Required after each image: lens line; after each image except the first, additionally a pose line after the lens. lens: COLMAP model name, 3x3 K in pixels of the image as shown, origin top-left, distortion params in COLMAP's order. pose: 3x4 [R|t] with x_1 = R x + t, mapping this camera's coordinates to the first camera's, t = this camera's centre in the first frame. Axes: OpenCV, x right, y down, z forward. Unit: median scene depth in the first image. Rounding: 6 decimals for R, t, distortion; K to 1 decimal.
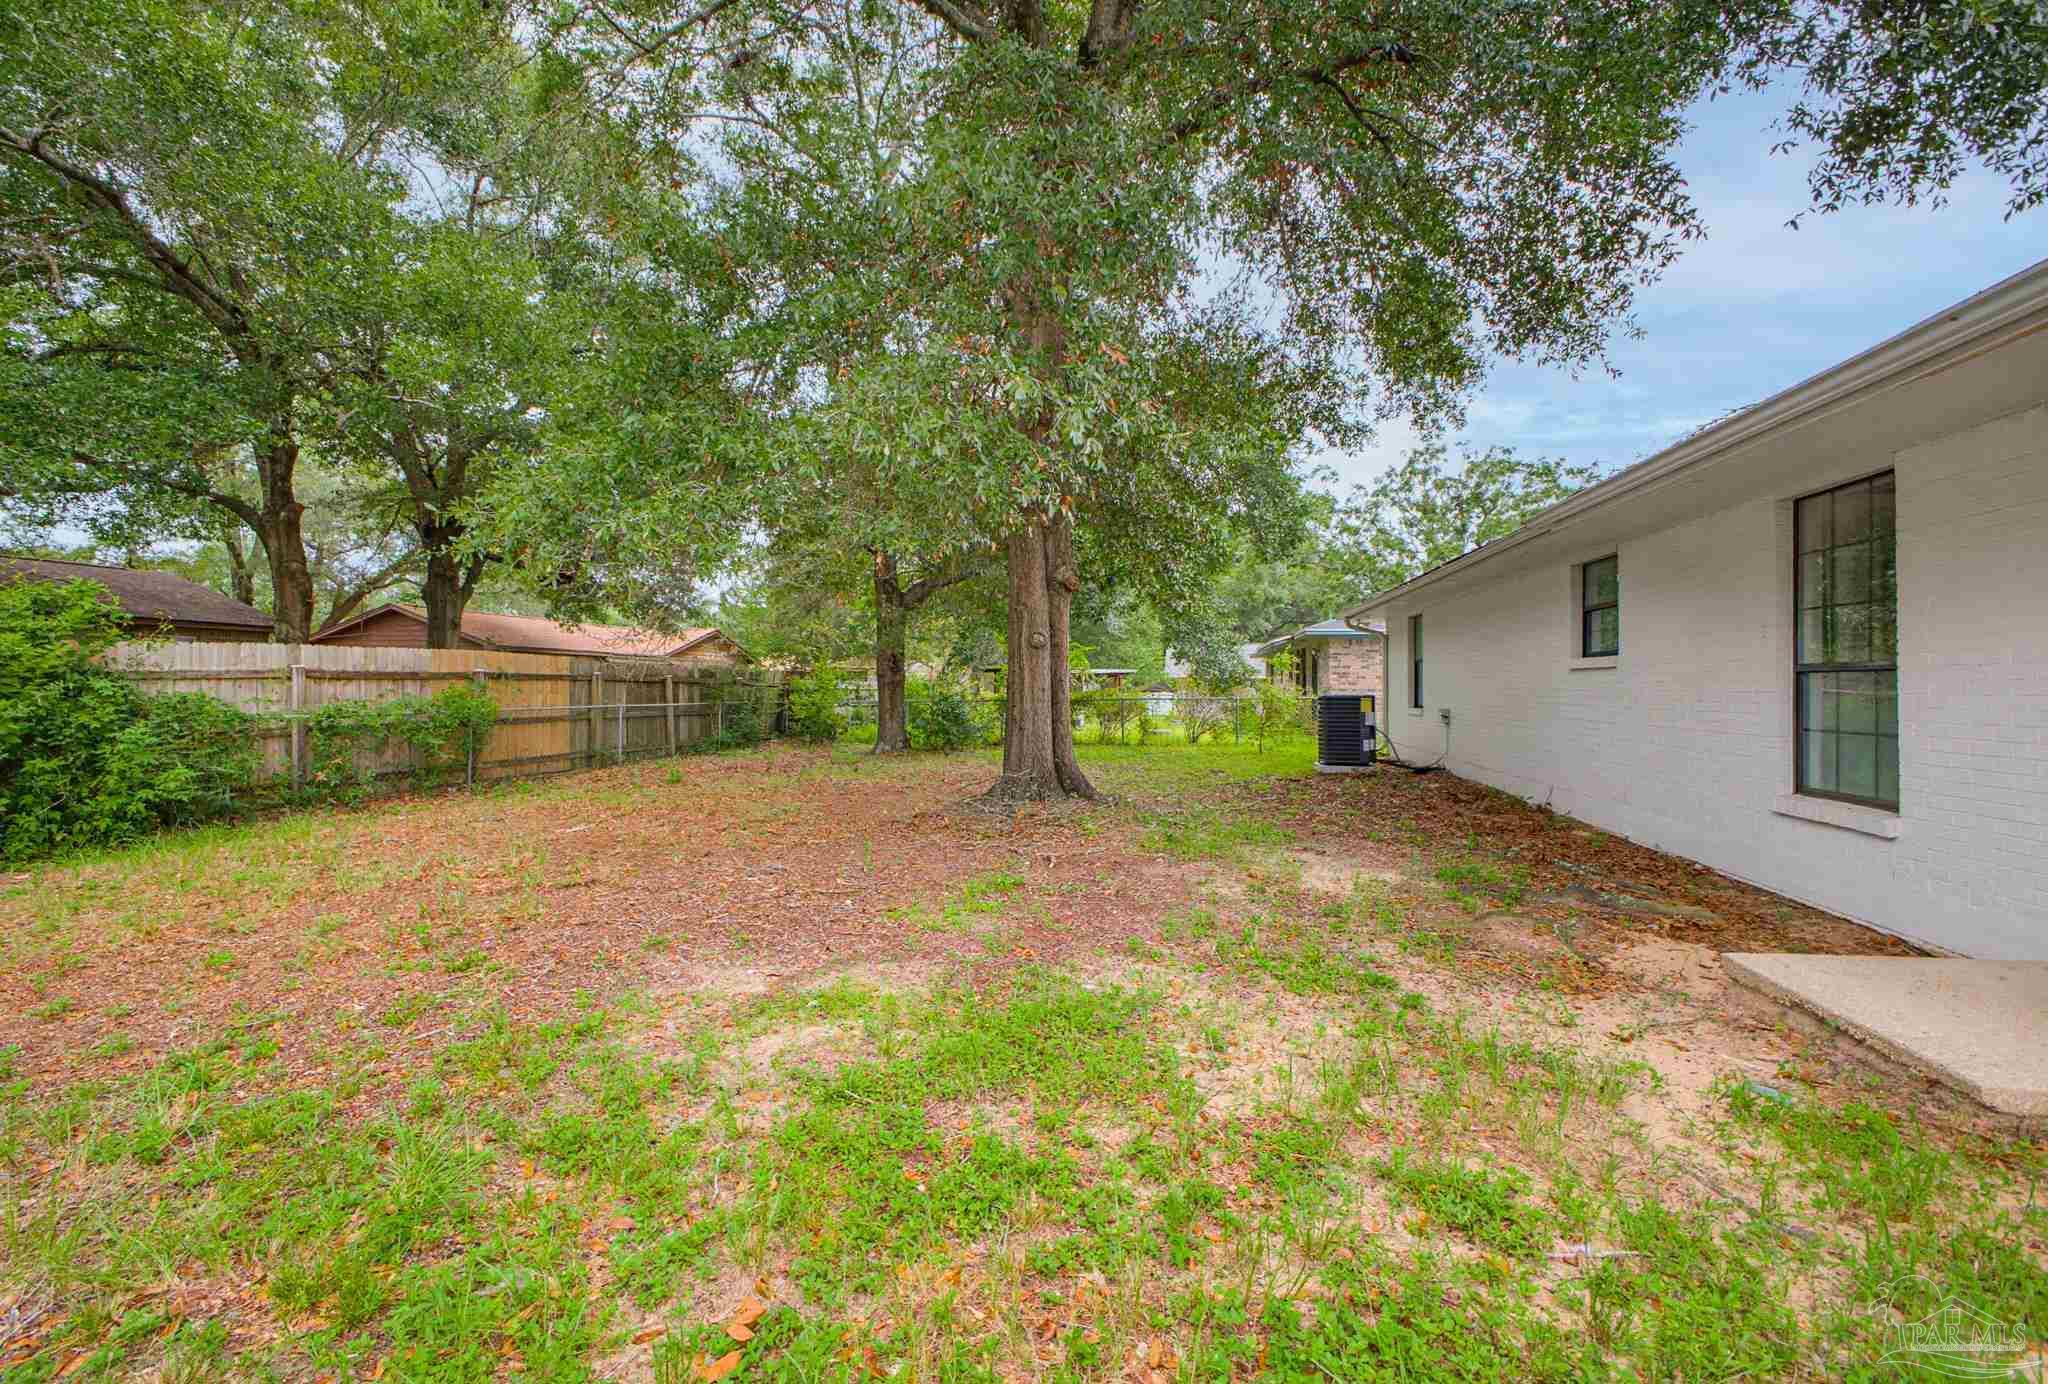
lens RADIAL K [[835.0, 0, 1025.1], [0, 835.0, 687.1], [0, 0, 1]] dist [0.023793, 0.000007]
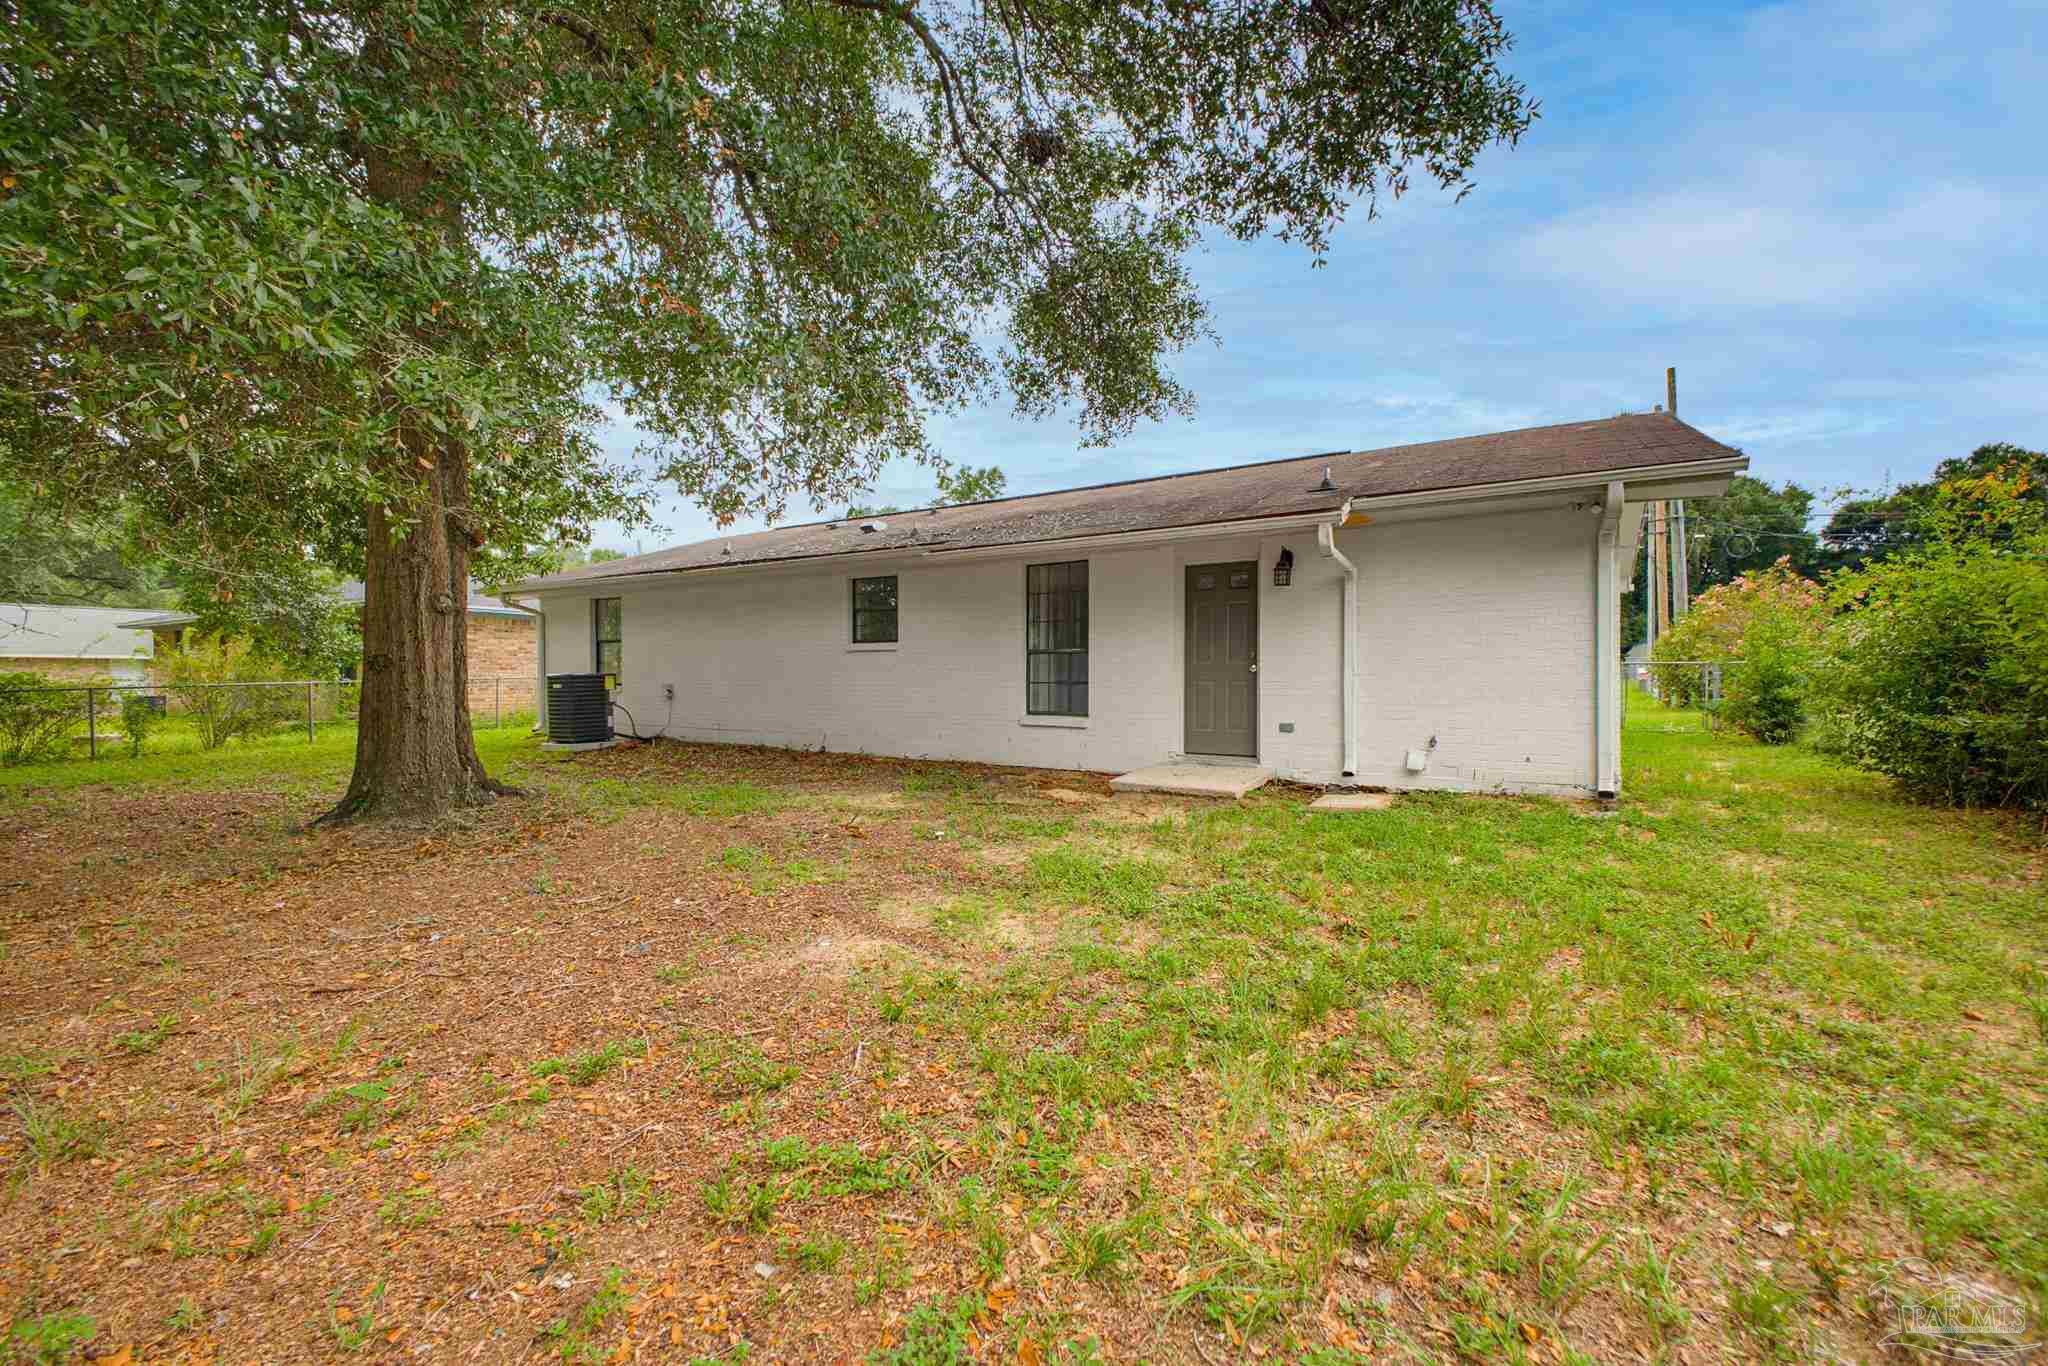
lens RADIAL K [[820.0, 0, 1019.2], [0, 820.0, 683.1], [0, 0, 1]] dist [0.023587, -0.000346]
pose [[0.360373, -0.024105, 0.932497, -0.947119], [0.010762, 0.999707, 0.021683, 0.011862], [-0.932746, 0.002222, 0.360527, 0.363585]]
